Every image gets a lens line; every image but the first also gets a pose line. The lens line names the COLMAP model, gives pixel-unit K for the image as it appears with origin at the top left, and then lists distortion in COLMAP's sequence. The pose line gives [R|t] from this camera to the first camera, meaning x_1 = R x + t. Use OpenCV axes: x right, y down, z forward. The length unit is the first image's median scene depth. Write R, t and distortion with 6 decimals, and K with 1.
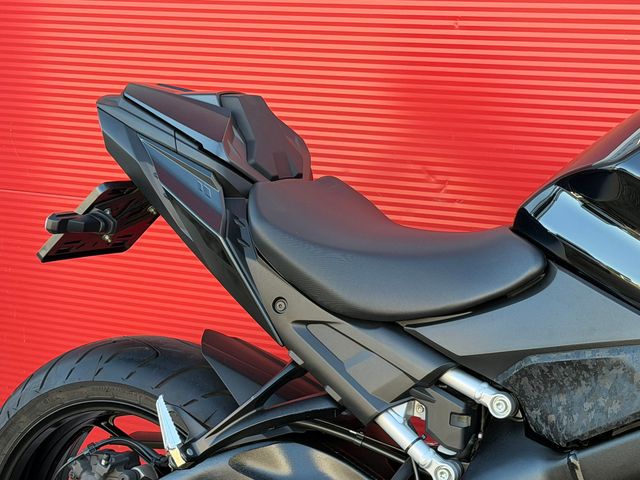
lens RADIAL K [[1469.3, 0, 305.6], [0, 1469.3, 252.0], [0, 0, 1]] dist [0.098494, 0.529188]
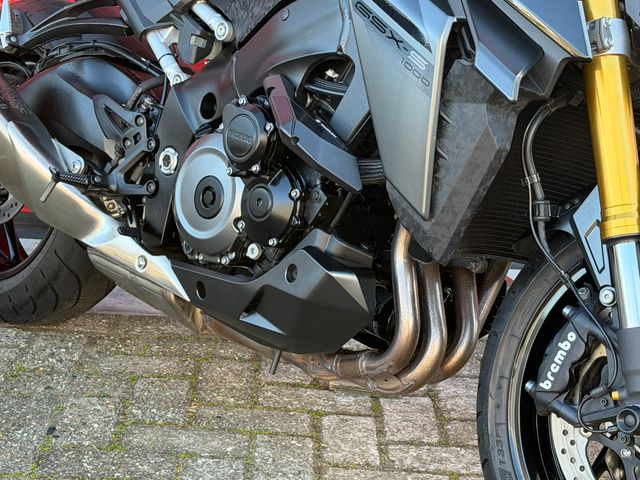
lens RADIAL K [[1469.3, 0, 305.6], [0, 1469.3, 252.0], [0, 0, 1]] dist [0.098494, 0.529188]
pose [[0.939214, 0.197664, -0.280726, 0.581841], [-0.202845, 0.979151, 0.010786, 0.257518], [0.277005, 0.046813, 0.959727, -0.188439]]
